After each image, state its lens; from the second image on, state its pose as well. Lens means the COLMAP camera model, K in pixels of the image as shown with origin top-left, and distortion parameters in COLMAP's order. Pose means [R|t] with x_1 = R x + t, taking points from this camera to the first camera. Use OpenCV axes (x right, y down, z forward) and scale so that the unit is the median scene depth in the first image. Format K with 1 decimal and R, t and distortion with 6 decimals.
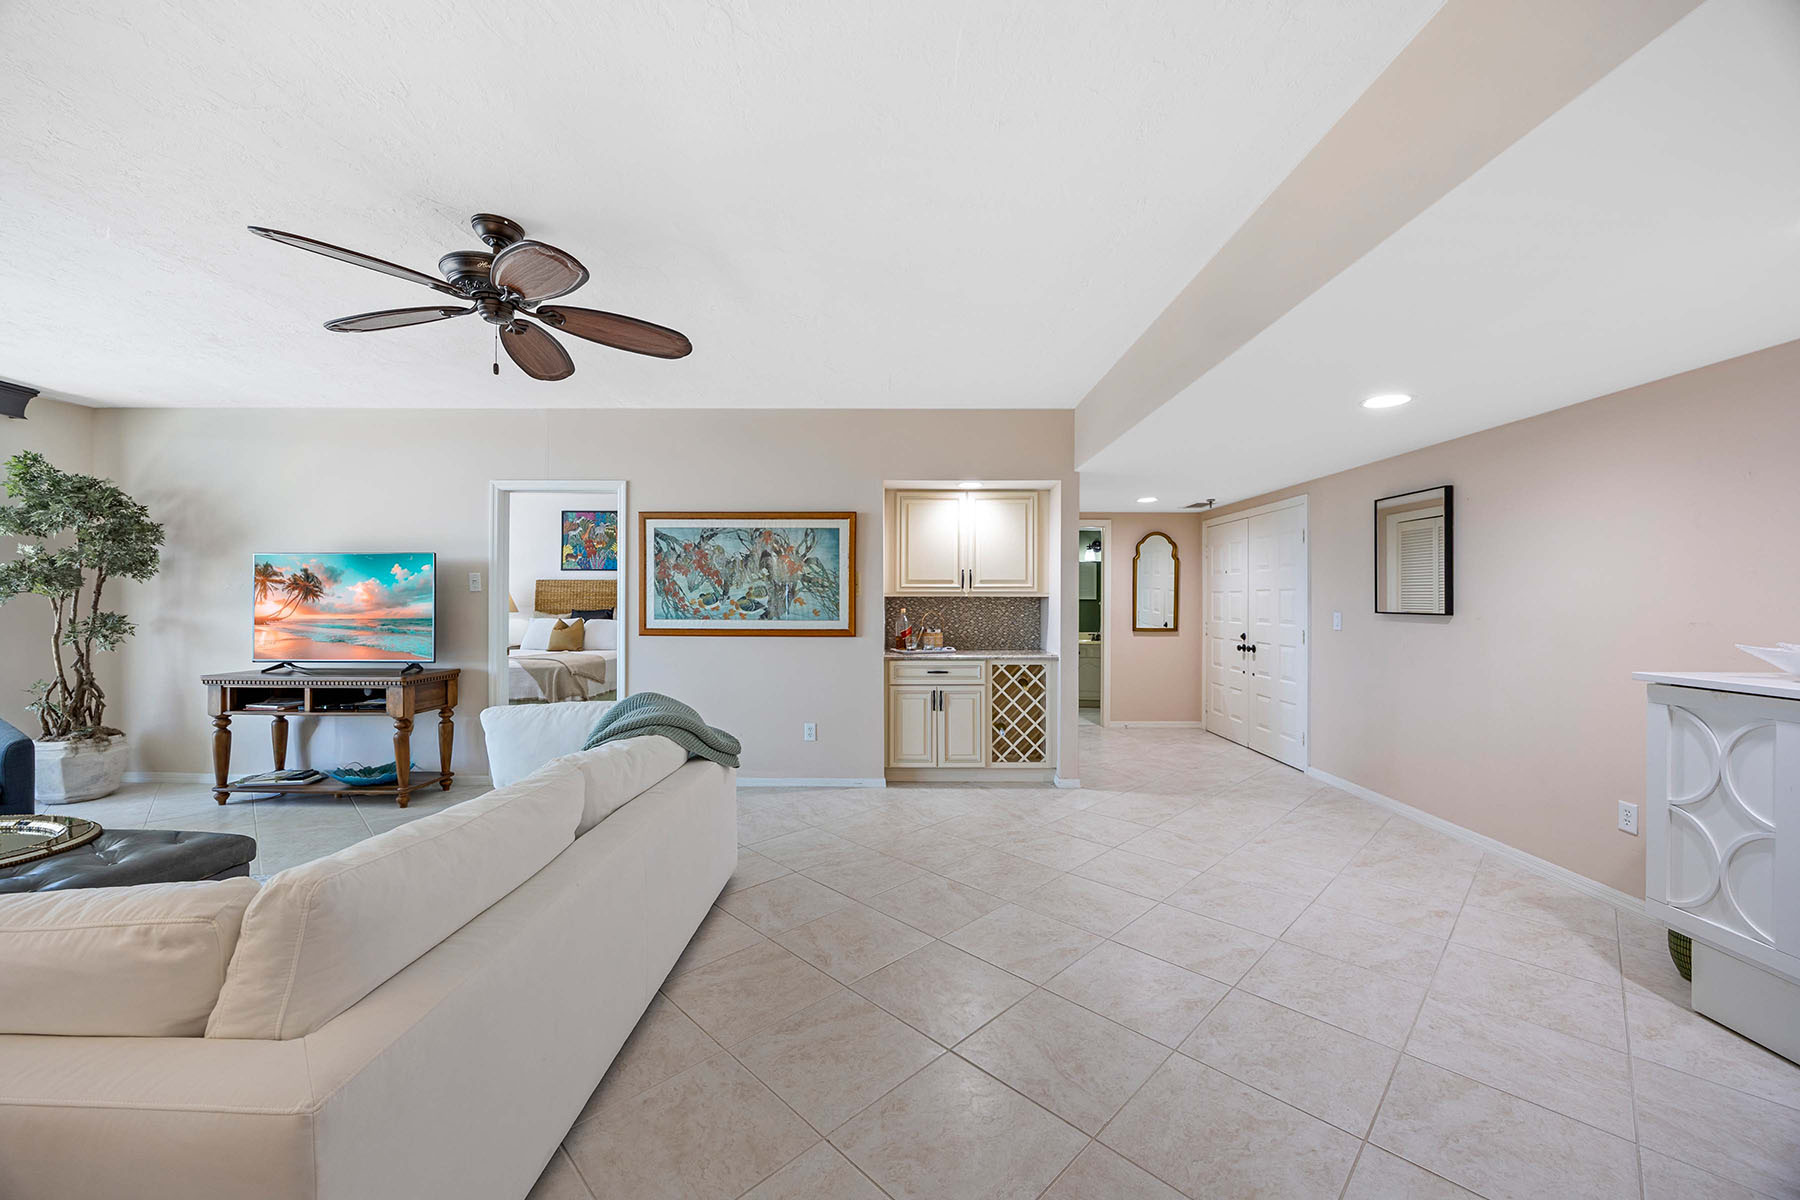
lens RADIAL K [[686.1, 0, 898.3], [0, 686.1, 595.9], [0, 0, 1]] dist [-0.000752, 0.000157]
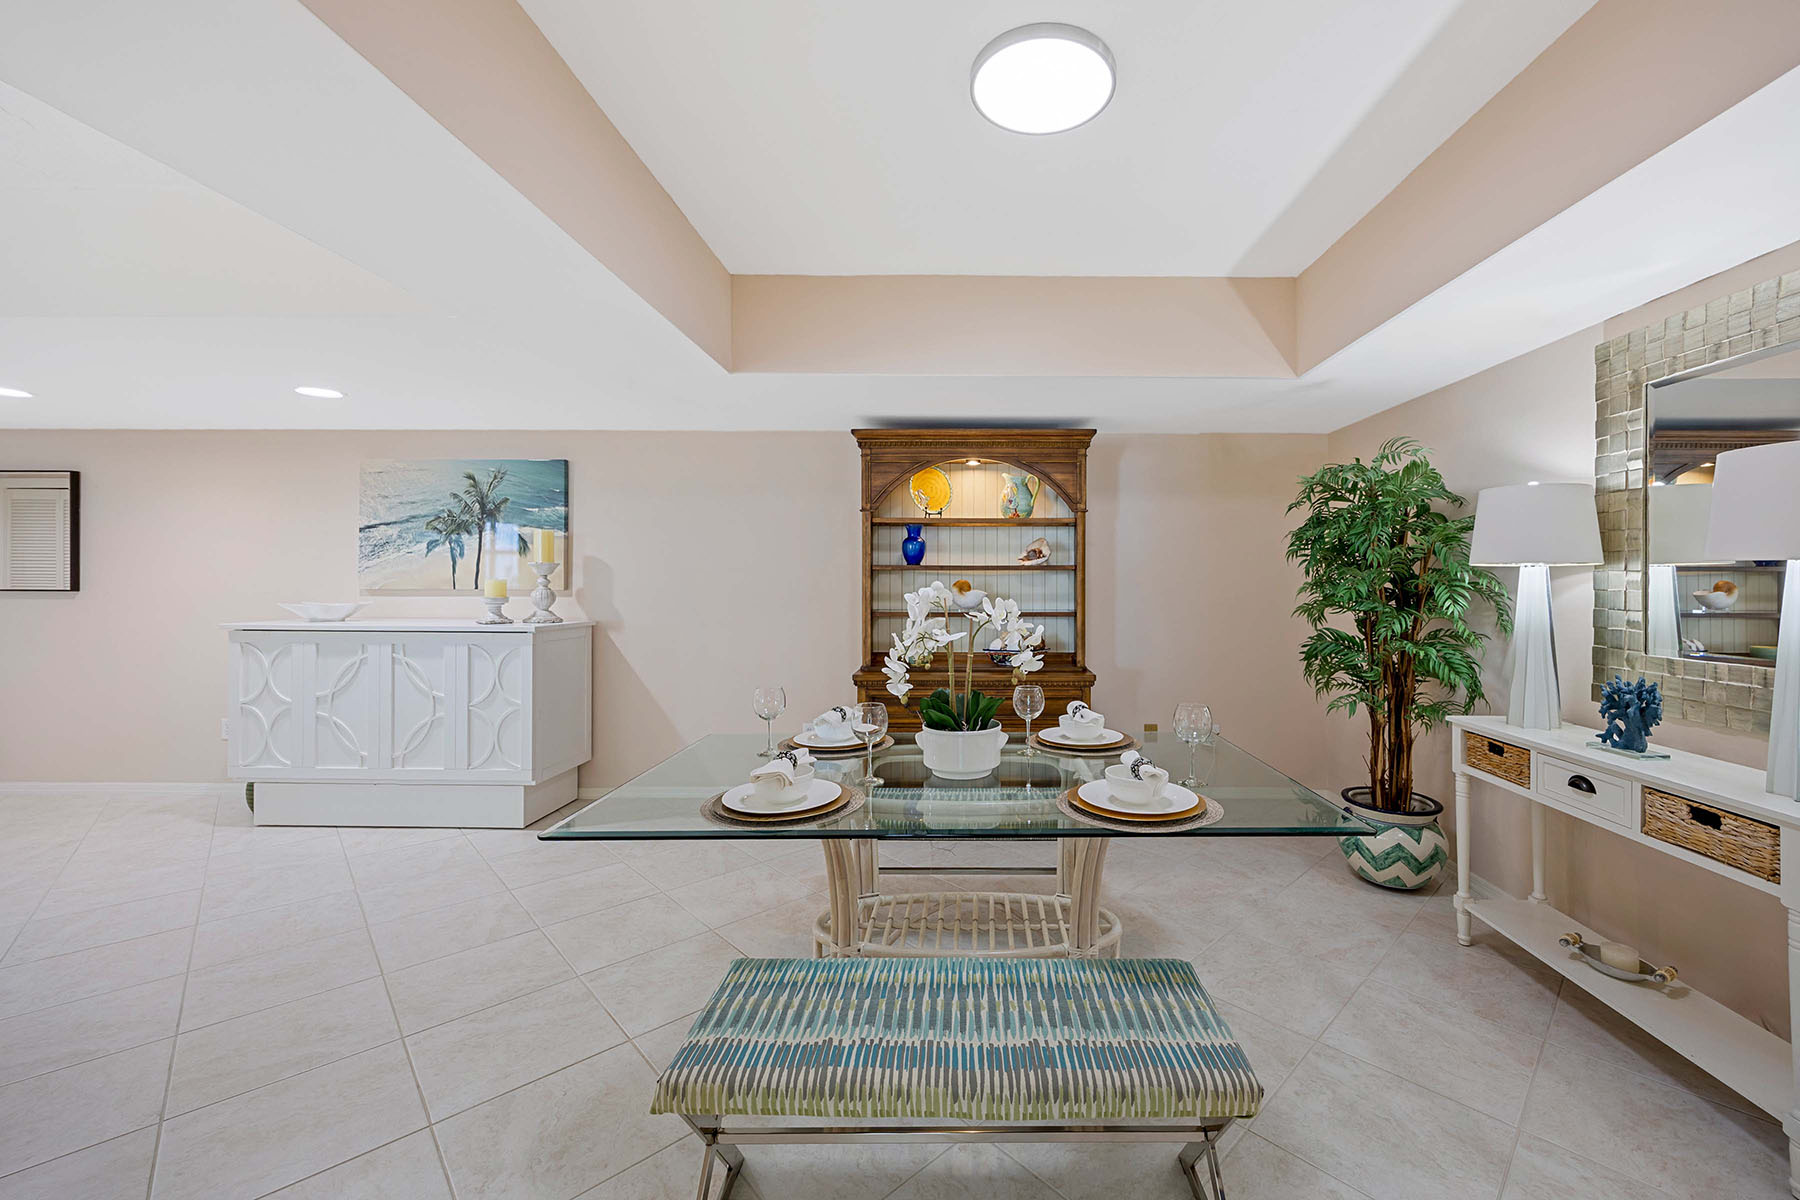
lens RADIAL K [[713.1, 0, 962.3], [0, 713.1, 580.3], [0, 0, 1]] dist [-0.006930, -0.000086]
pose [[-0.004261, -0.000106, 0.999991, -0.258859], [-0.009241, 0.999957, 0.000066, -0.001411], [-0.999948, -0.009240, -0.004262, -0.324465]]
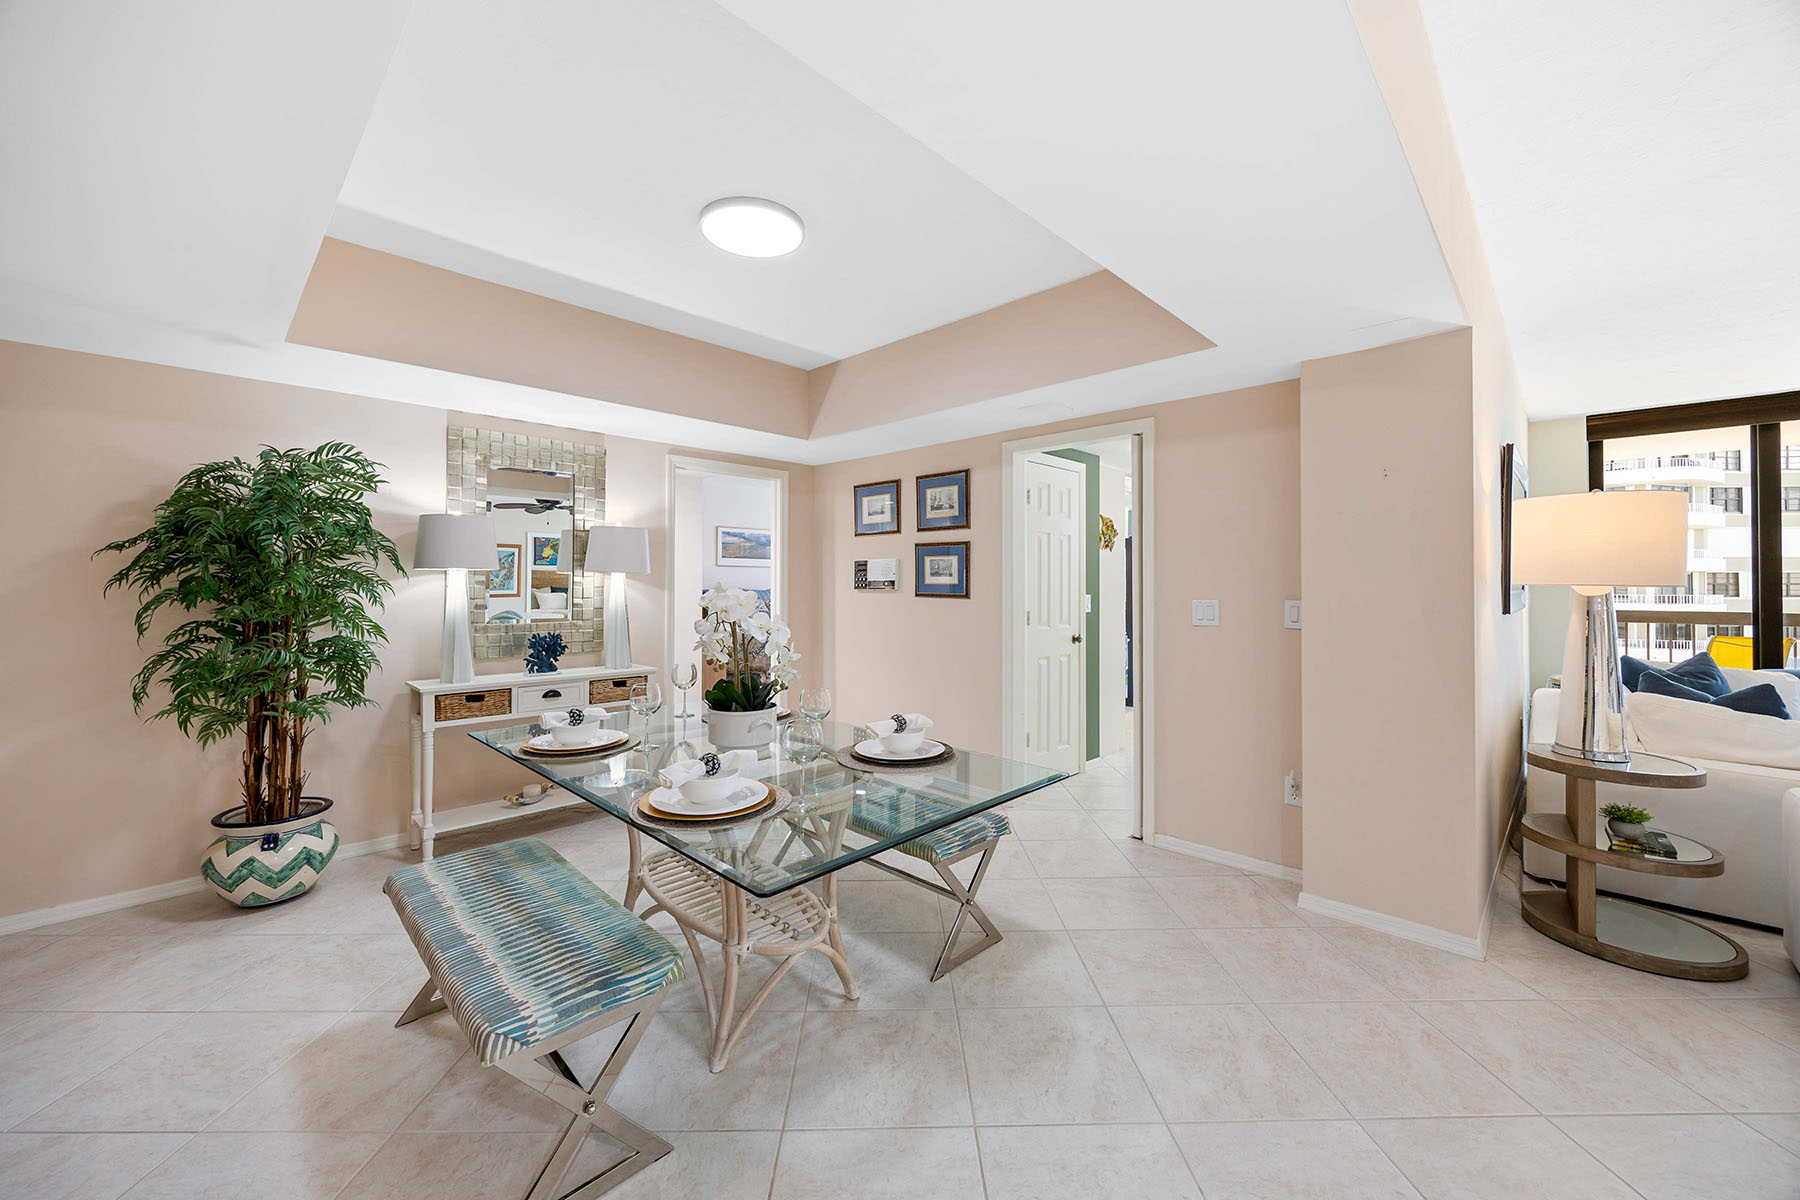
lens RADIAL K [[694.7, 0, 894.9], [0, 694.7, 566.3], [0, 0, 1]] dist [-0.000469, 0.000018]
pose [[-0.694344, -0.021518, -0.719321, 0.456211], [-0.001833, 0.999602, -0.028134, 0.000051], [0.719641, -0.018216, -0.694108, 0.091817]]
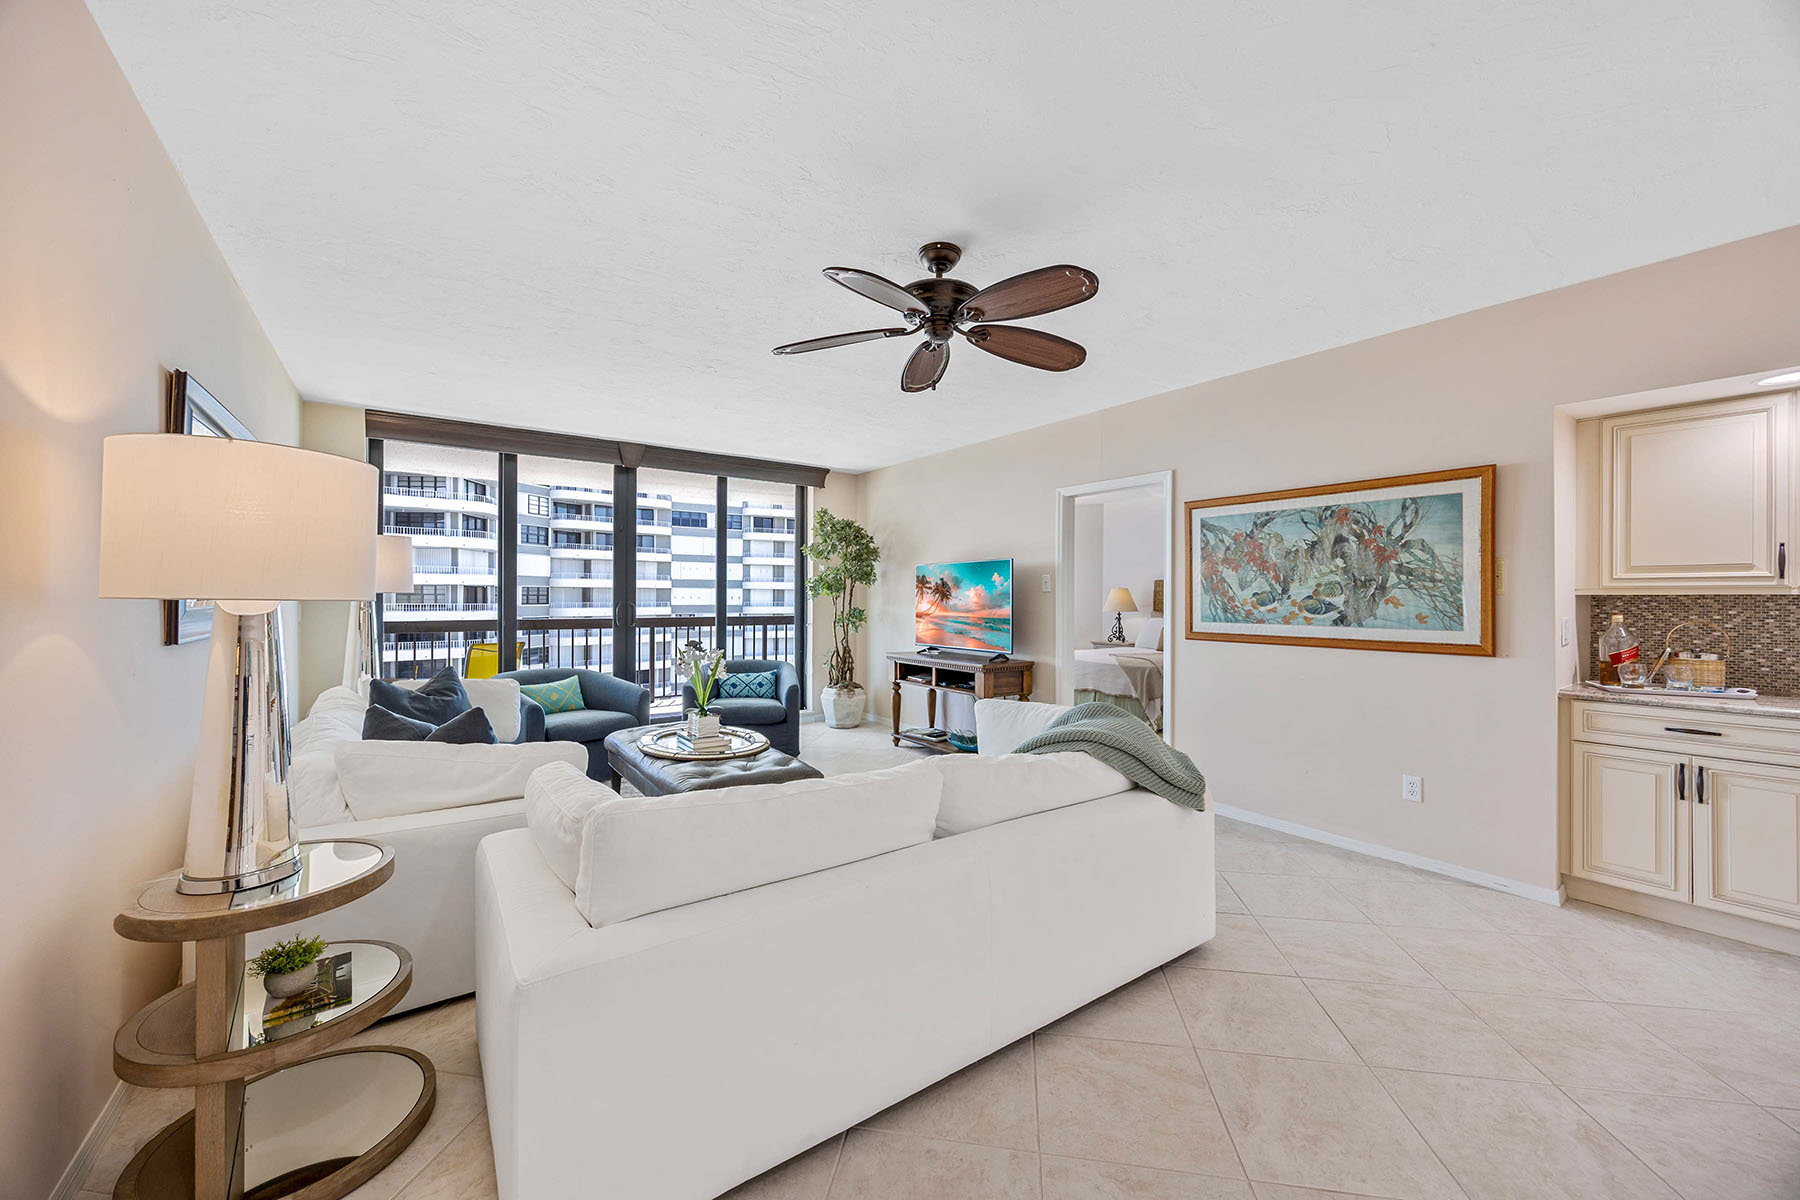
lens RADIAL K [[686.1, 0, 898.3], [0, 686.1, 595.9], [0, 0, 1]] dist [-0.000752, 0.000157]
pose [[0.589357, -0.003198, -0.807866, 0.129142], [0.002960, 0.999994, -0.001799, 0.001292], [0.807867, -0.001331, 0.589363, 0.163146]]
